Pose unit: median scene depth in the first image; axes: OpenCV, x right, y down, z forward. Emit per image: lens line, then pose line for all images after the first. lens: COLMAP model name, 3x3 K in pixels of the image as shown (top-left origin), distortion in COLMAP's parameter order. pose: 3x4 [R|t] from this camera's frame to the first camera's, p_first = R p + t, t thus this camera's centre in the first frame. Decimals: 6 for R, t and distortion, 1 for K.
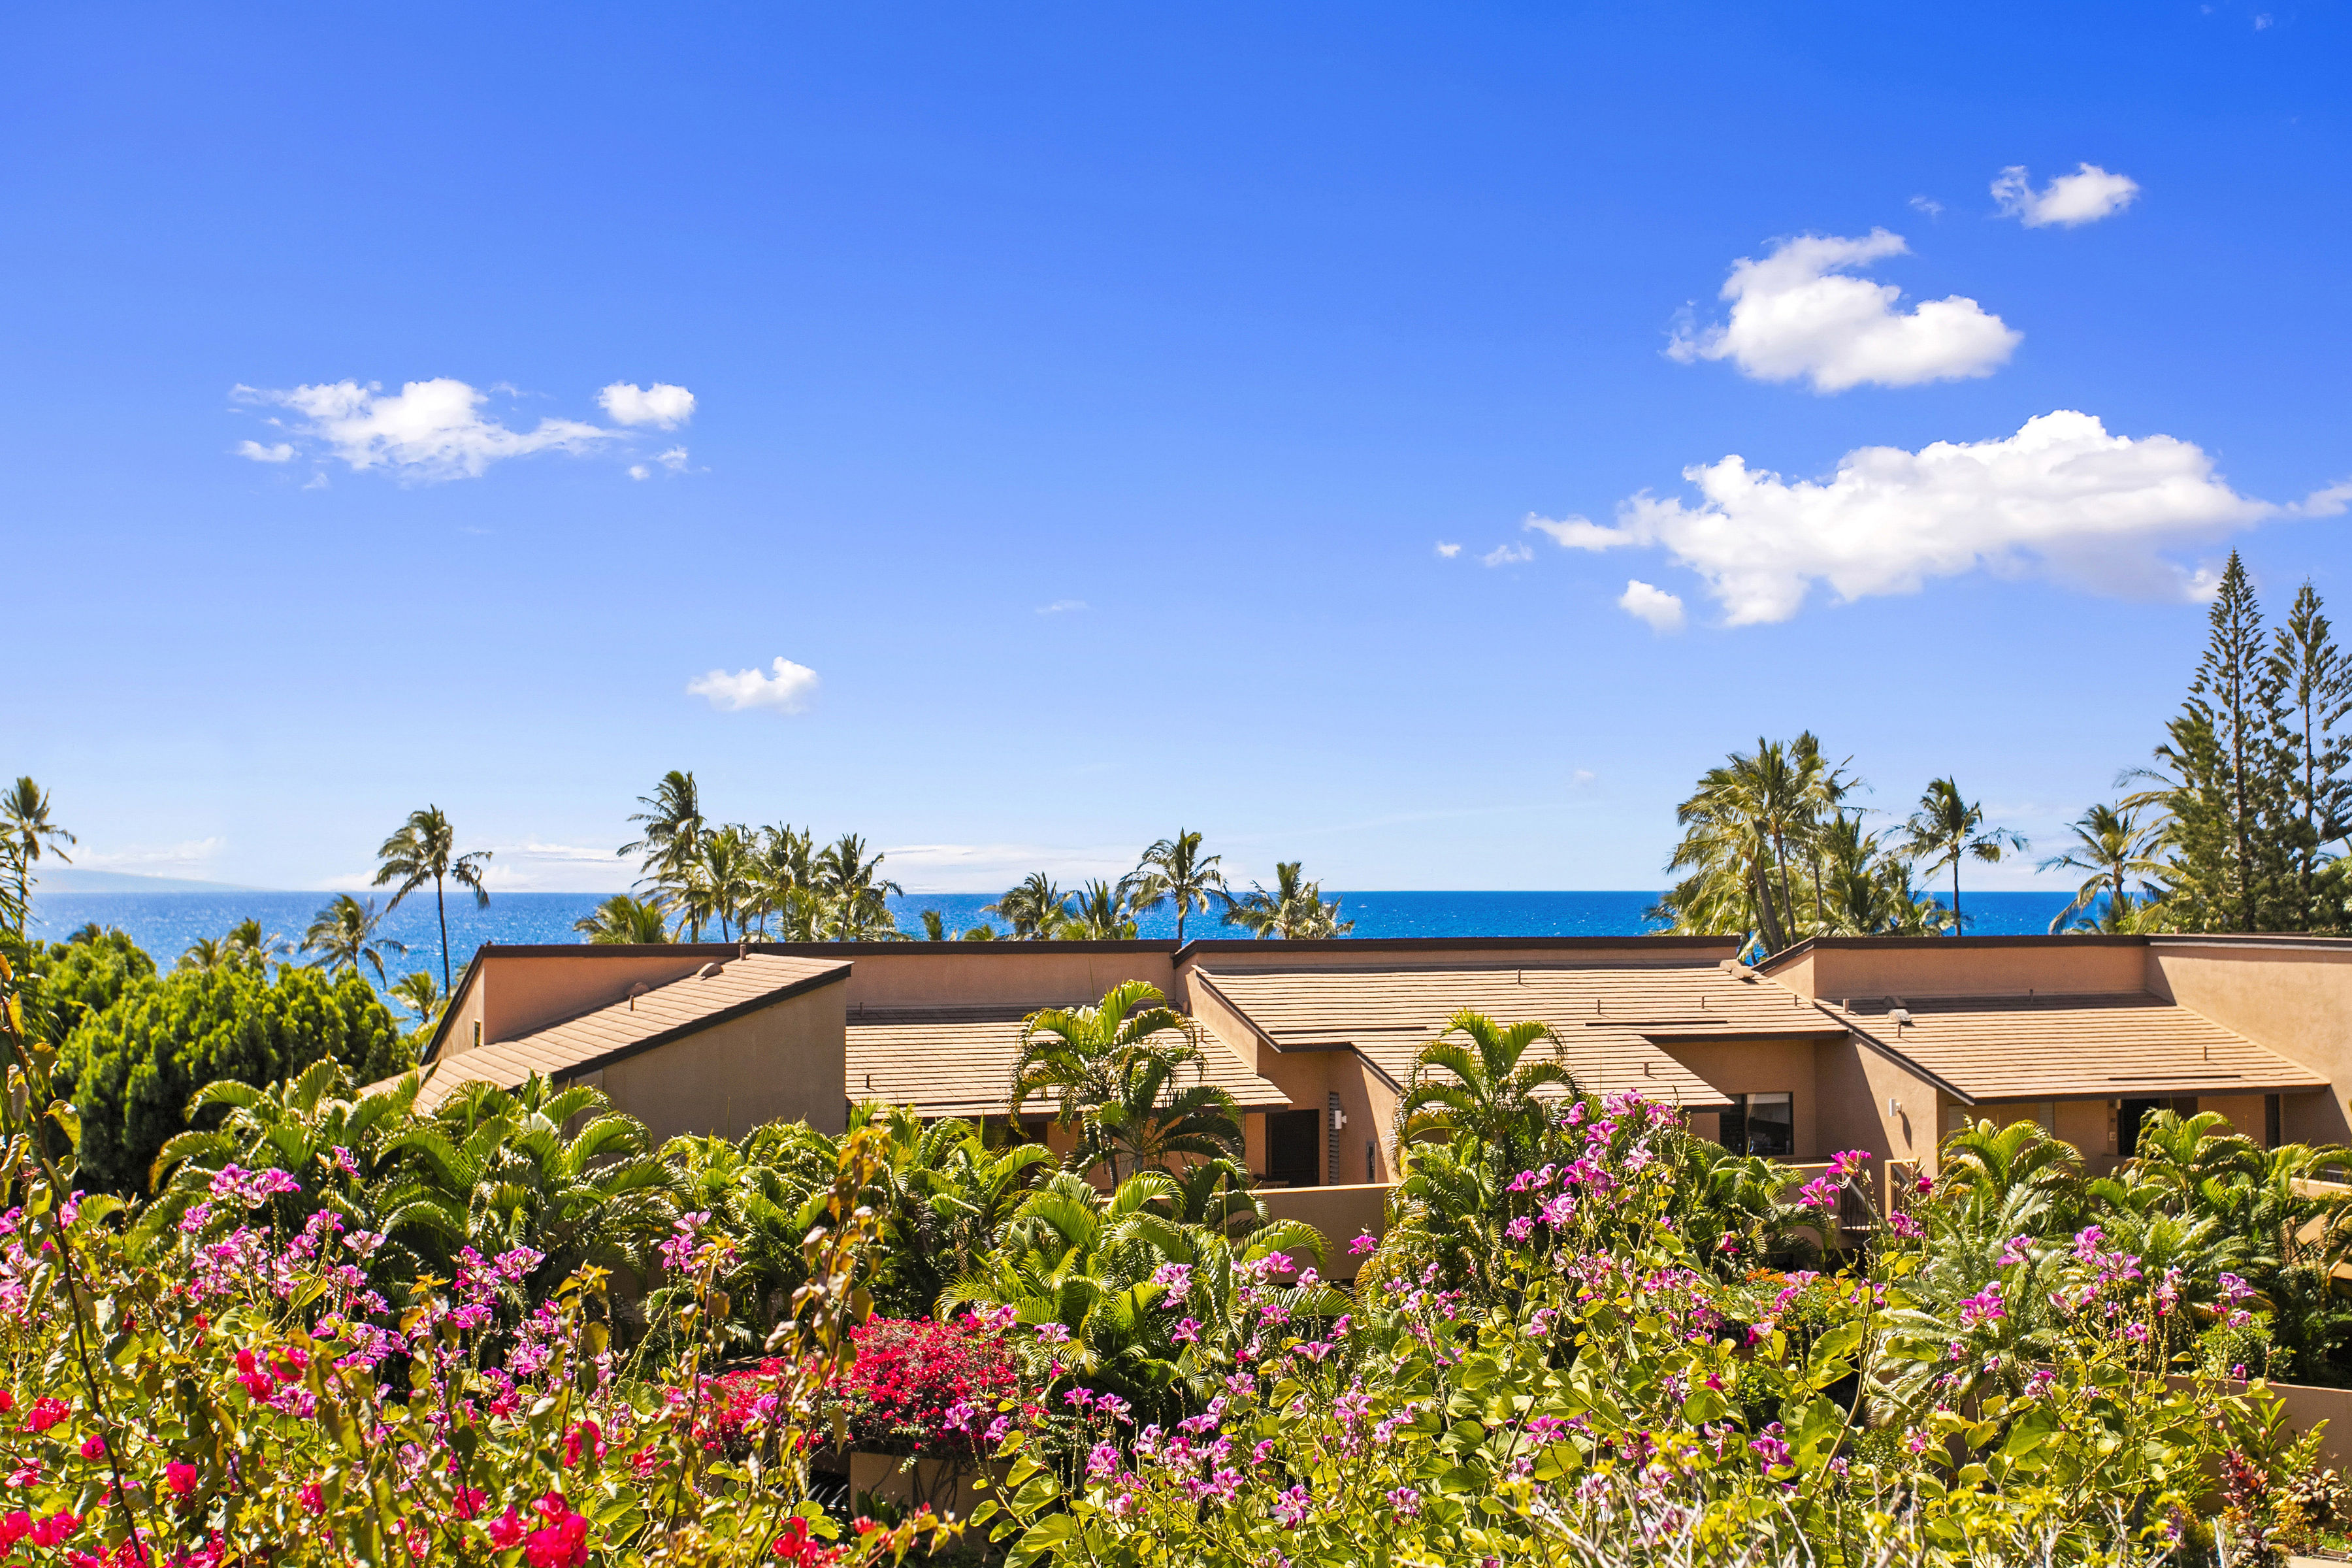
lens RADIAL K [[2645.8, 0, 1176.0], [0, 2645.8, 784.0], [0, 0, 1]] dist [0.018618, 0.008438]
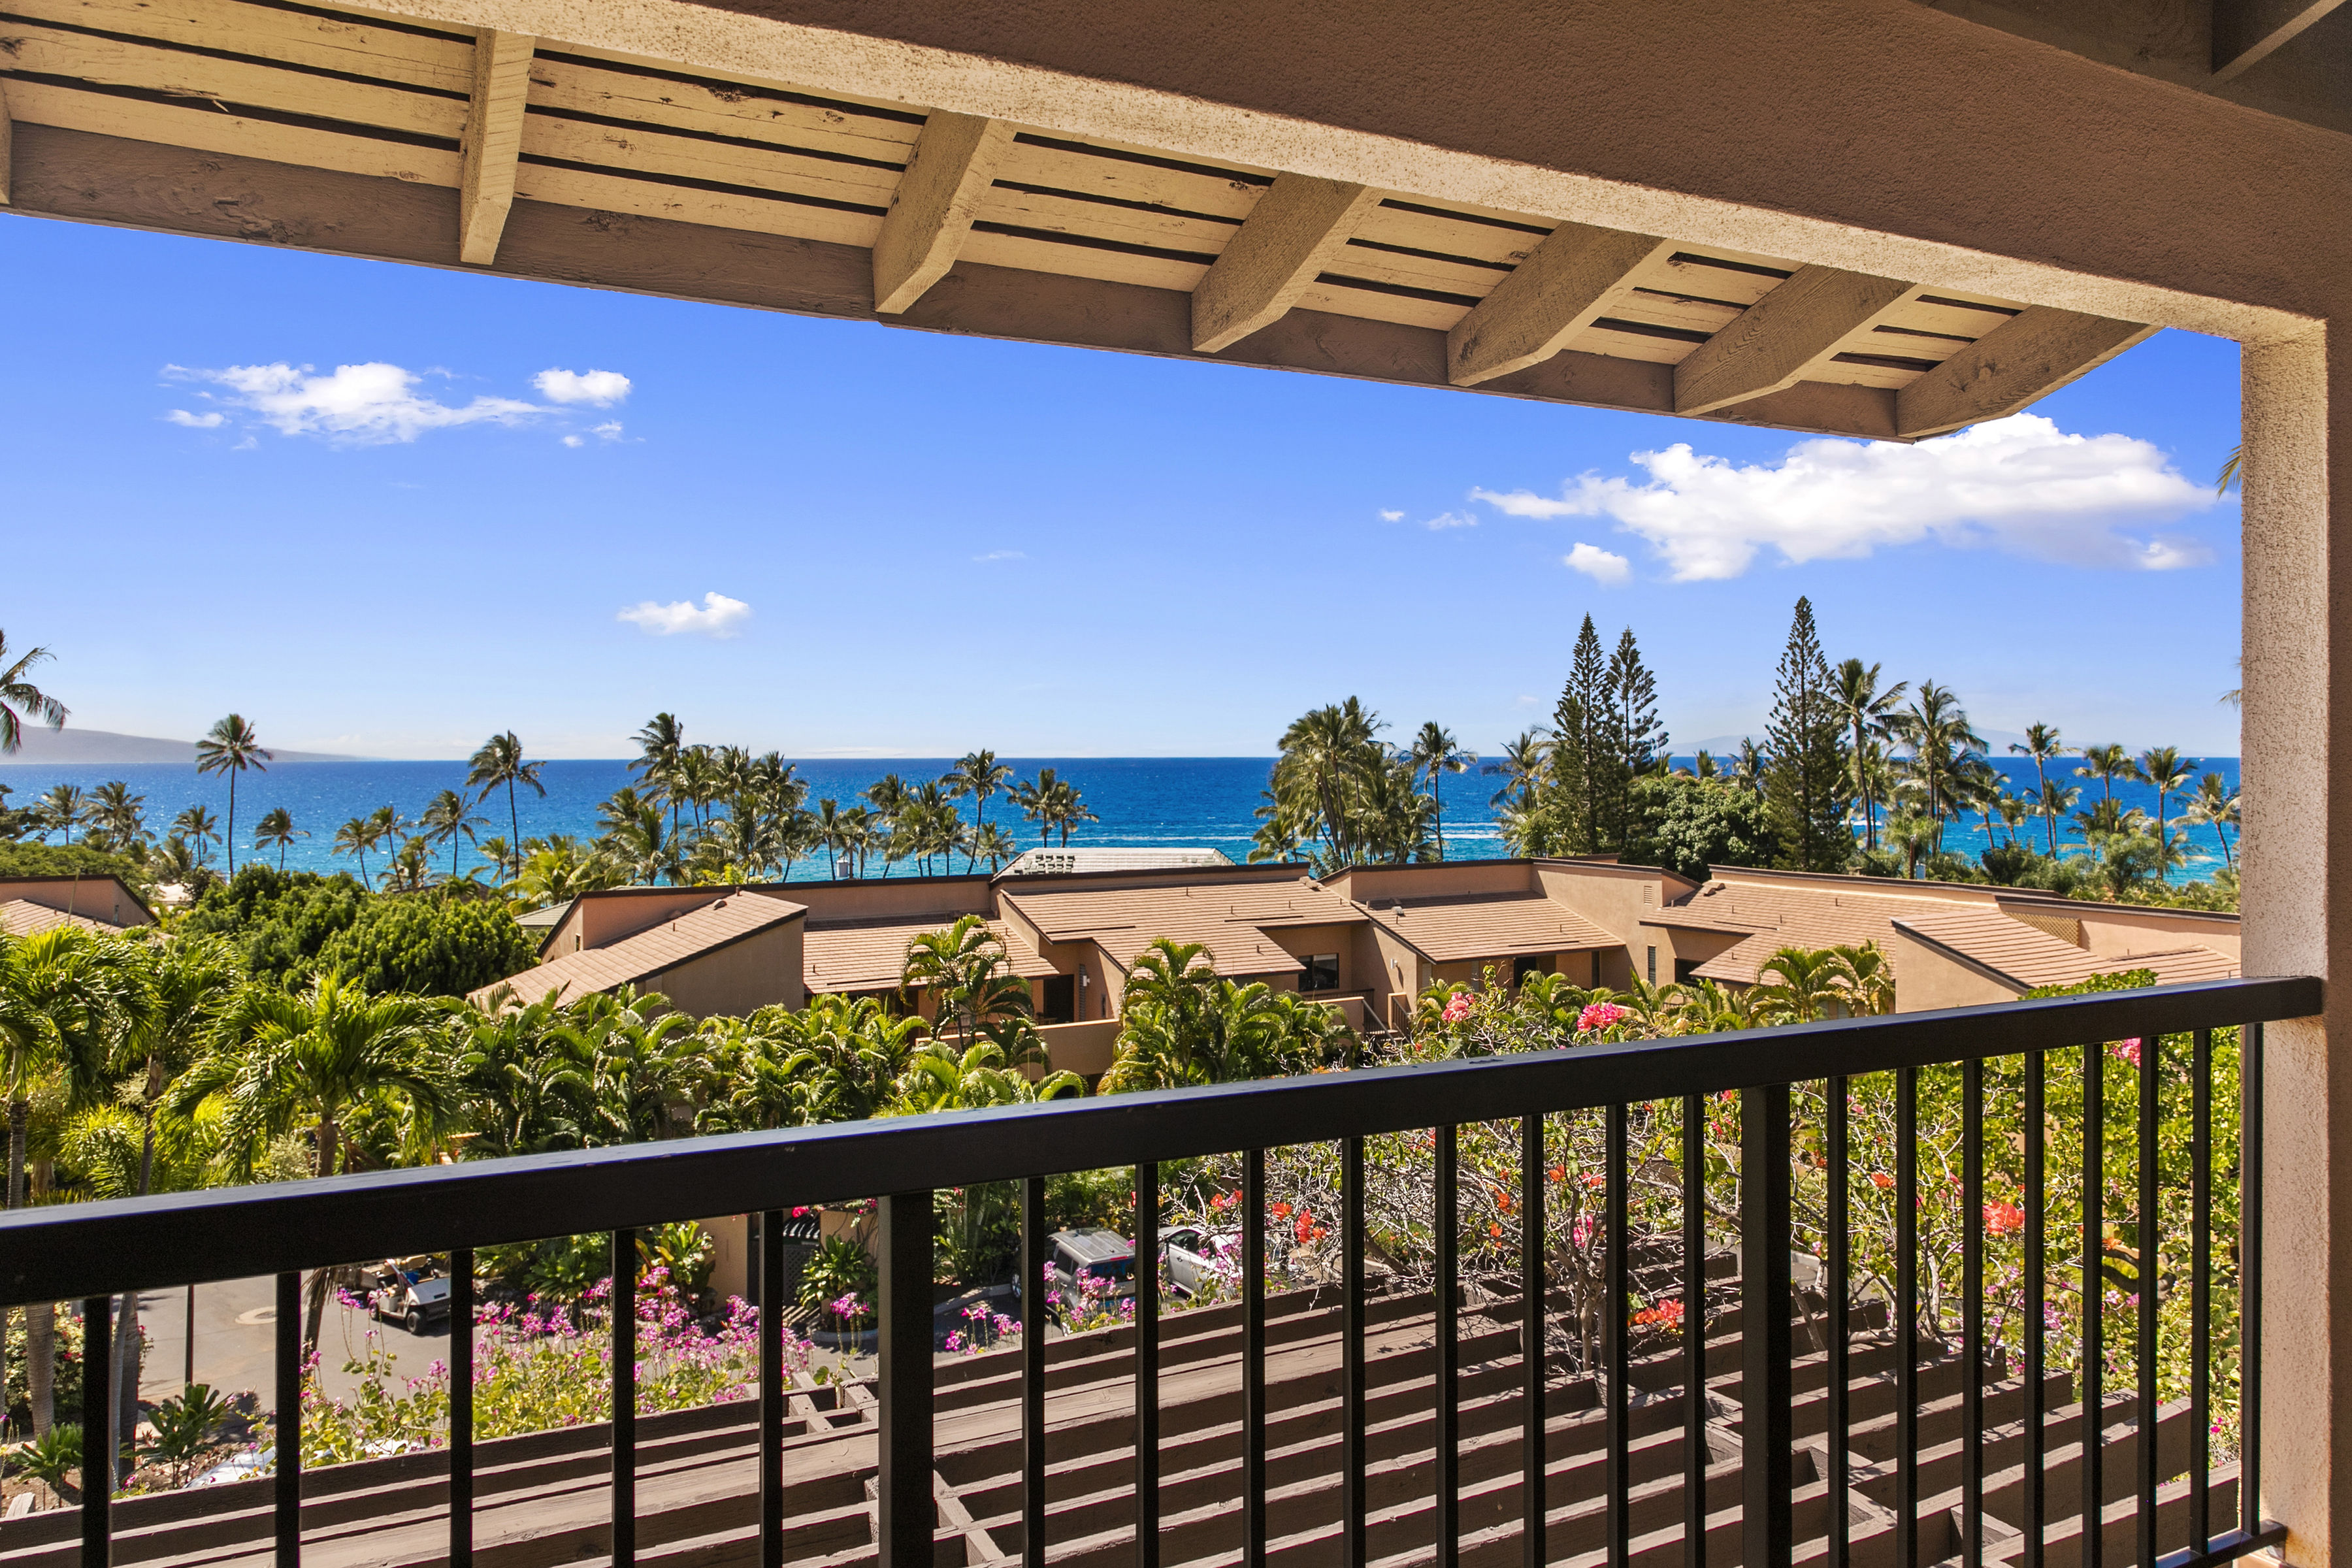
lens RADIAL K [[1636.0, 0, 1176.4], [0, 1636.0, 731.1], [0, 0, 1]] dist [-0.005629, 0.042364]
pose [[0.992157, -0.000226, 0.124996, -0.014366], [-0.002936, 0.999680, 0.025105, -0.066916], [-0.124962, -0.025275, 0.991840, -0.081561]]
